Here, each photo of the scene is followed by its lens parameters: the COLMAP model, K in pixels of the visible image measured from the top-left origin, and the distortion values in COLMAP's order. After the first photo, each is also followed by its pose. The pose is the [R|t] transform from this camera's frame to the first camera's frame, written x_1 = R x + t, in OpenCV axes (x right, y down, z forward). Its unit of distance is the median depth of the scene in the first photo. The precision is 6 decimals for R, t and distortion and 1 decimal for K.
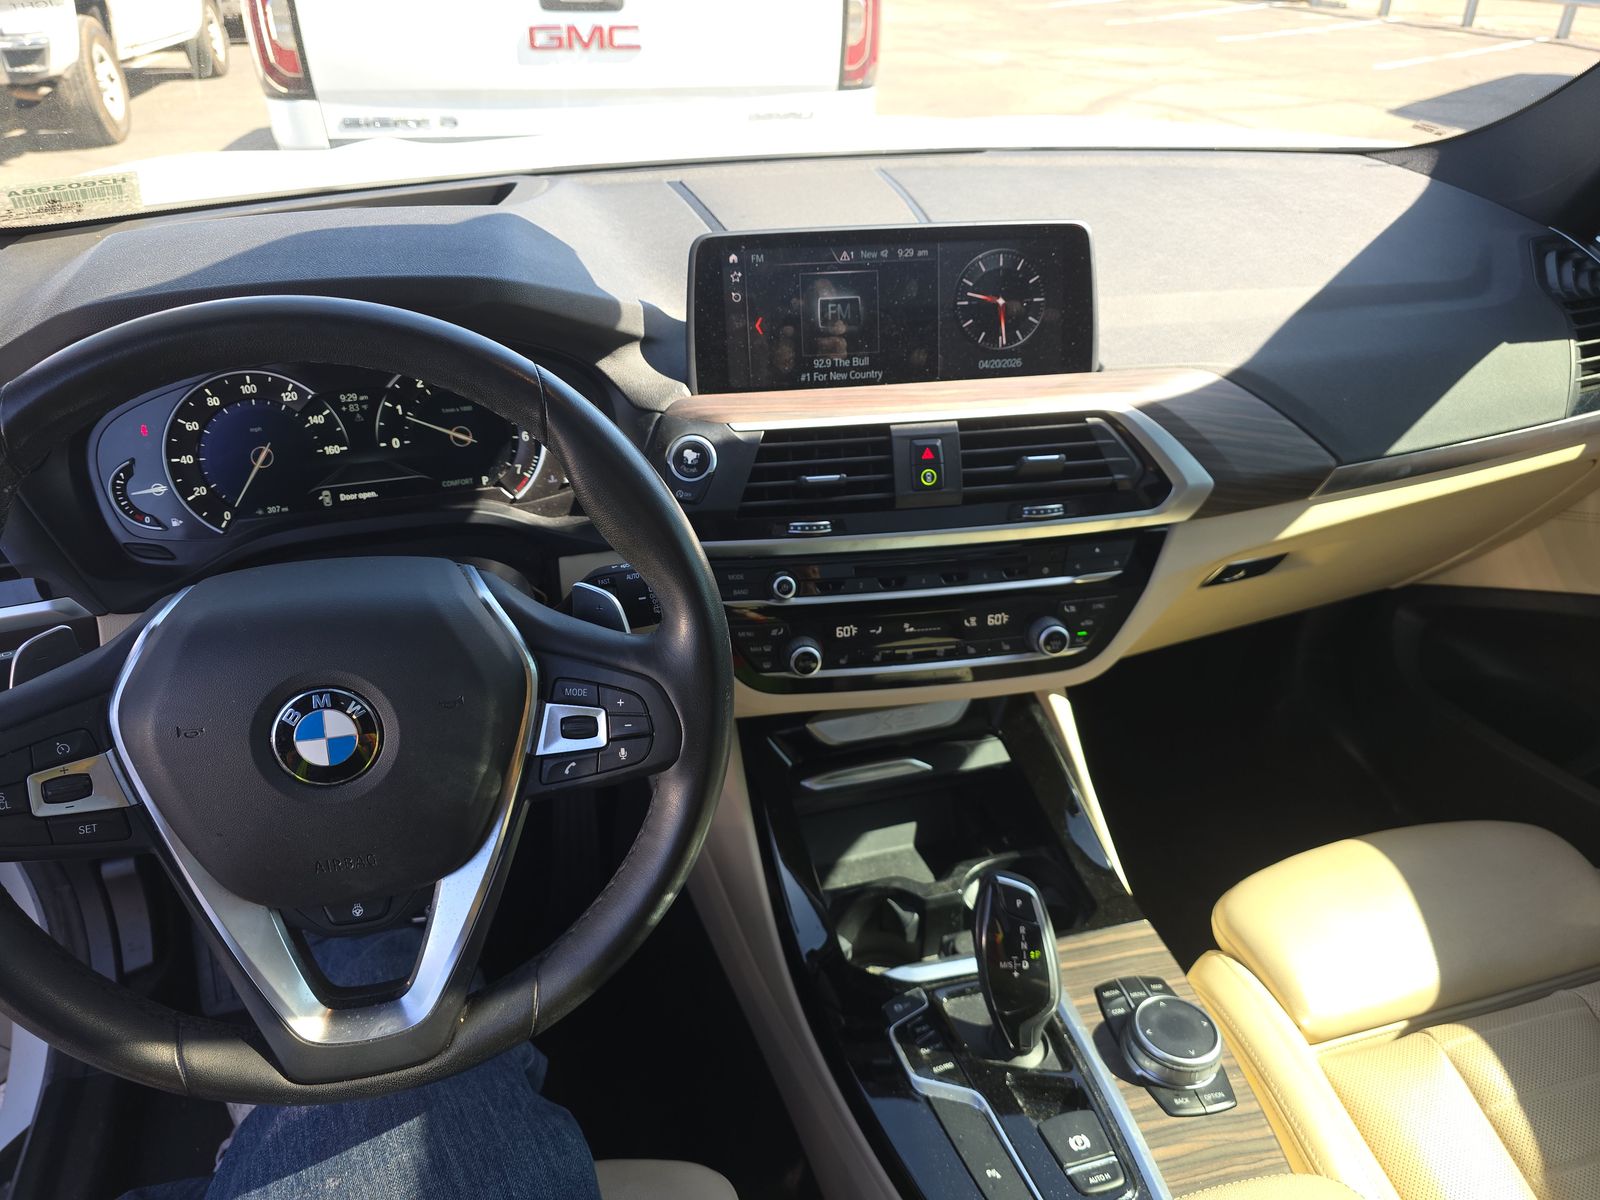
lens RADIAL K [[1090.3, 0, 785.3], [0, 1090.3, 597.3], [0, 0, 1]] dist [0.017501, -0.027907]
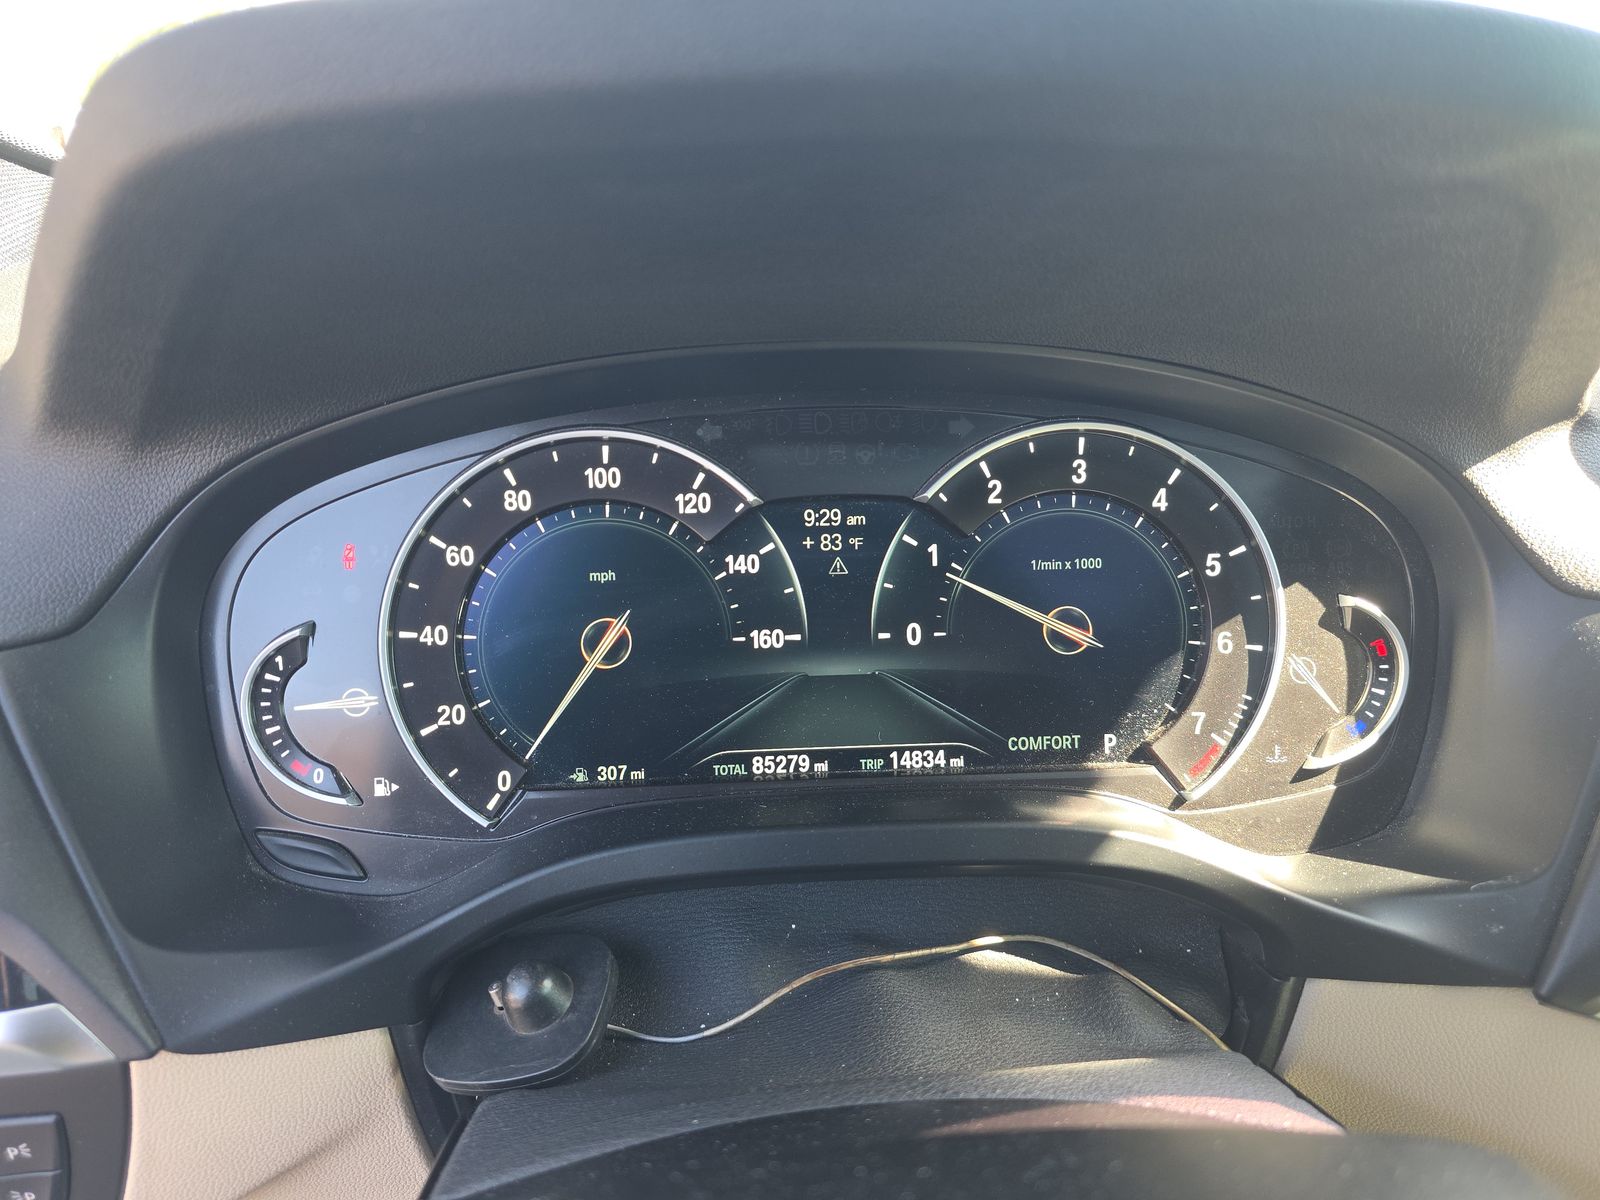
lens RADIAL K [[1090.3, 0, 796.6], [0, 1090.3, 585.7], [0, 0, 1]] dist [0.017501, -0.027907]
pose [[0.982049, 0.074129, -0.173448, -0.340861], [-0.105226, 0.978460, -0.177605, -0.084844], [0.156547, 0.192668, 0.968696, 0.614624]]
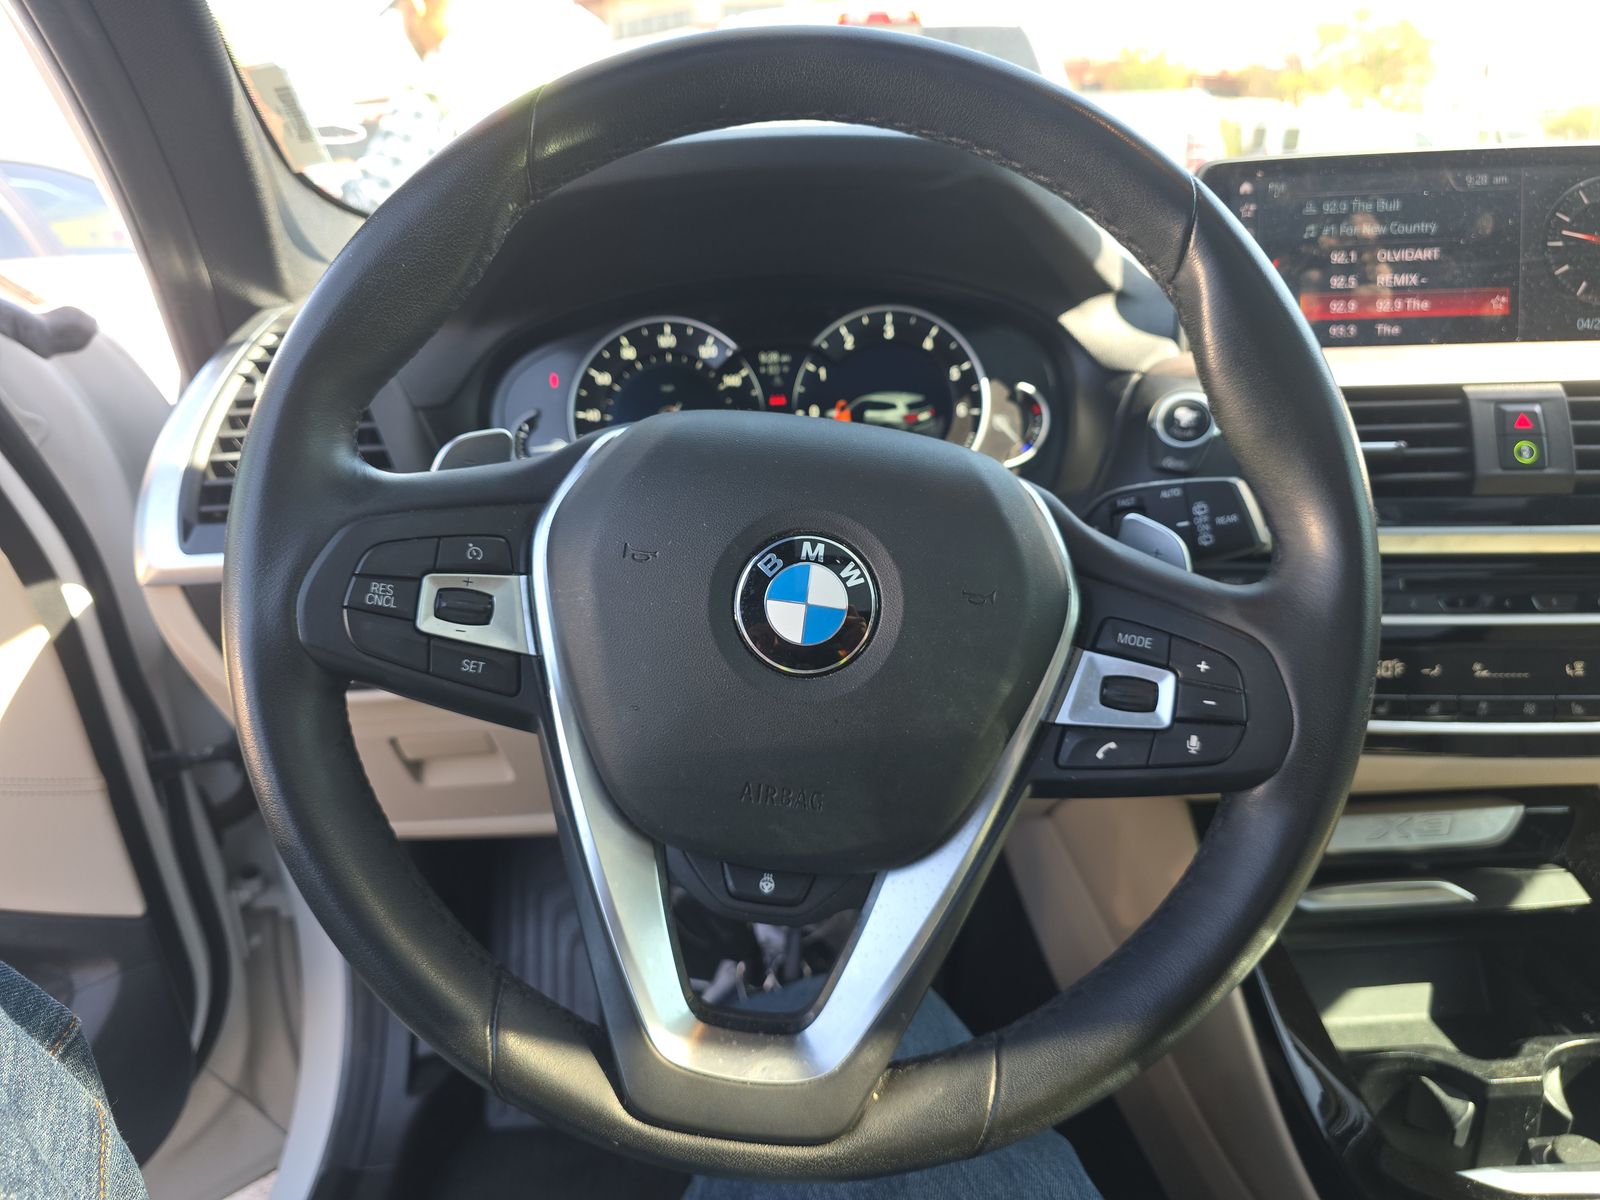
lens RADIAL K [[1052.5, 0, 801.8], [0, 1052.5, 564.6], [0, 0, 1]] dist [0.006355, -0.012462]
pose [[0.971254, 0.042604, -0.234200, -0.171695], [-0.088731, 0.977744, -0.190114, 0.139671], [0.220888, 0.205430, 0.953419, 0.237679]]
